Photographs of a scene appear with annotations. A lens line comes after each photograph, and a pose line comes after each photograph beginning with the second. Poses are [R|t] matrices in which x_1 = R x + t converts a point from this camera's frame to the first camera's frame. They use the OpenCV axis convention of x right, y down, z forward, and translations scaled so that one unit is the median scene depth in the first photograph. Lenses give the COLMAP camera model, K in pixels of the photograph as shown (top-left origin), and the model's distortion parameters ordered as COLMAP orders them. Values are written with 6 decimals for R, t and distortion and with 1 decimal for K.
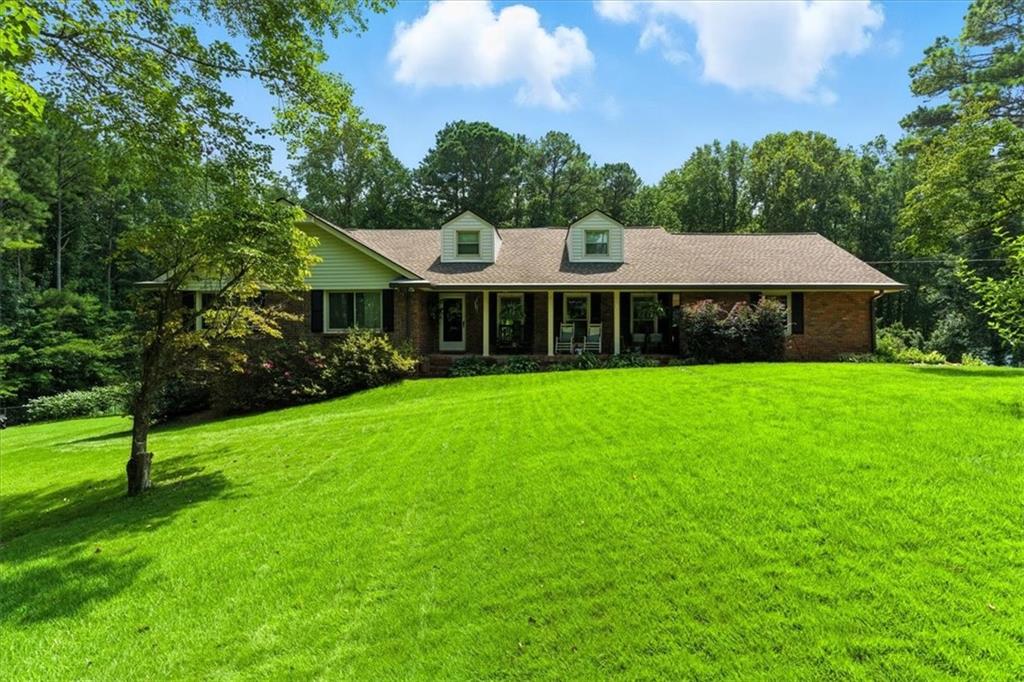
lens RADIAL K [[613.3, 0, 539.3], [0, 613.3, 357.9], [0, 0, 1]] dist [-0.000260, 0.000185]
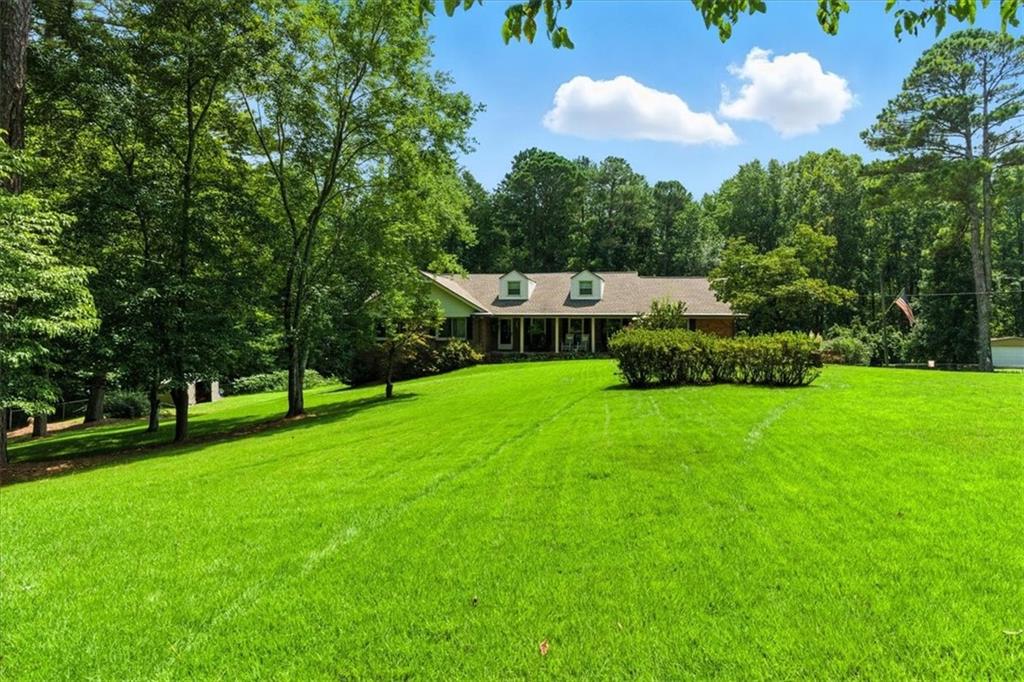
lens RADIAL K [[613.3, 0, 539.3], [0, 613.3, 357.9], [0, 0, 1]] dist [-0.000260, 0.000185]
pose [[0.991342, 0.006508, -0.131144, 0.192867], [-0.005174, 0.999931, 0.010513, -0.006094], [0.131203, -0.009744, 0.991308, -0.756776]]
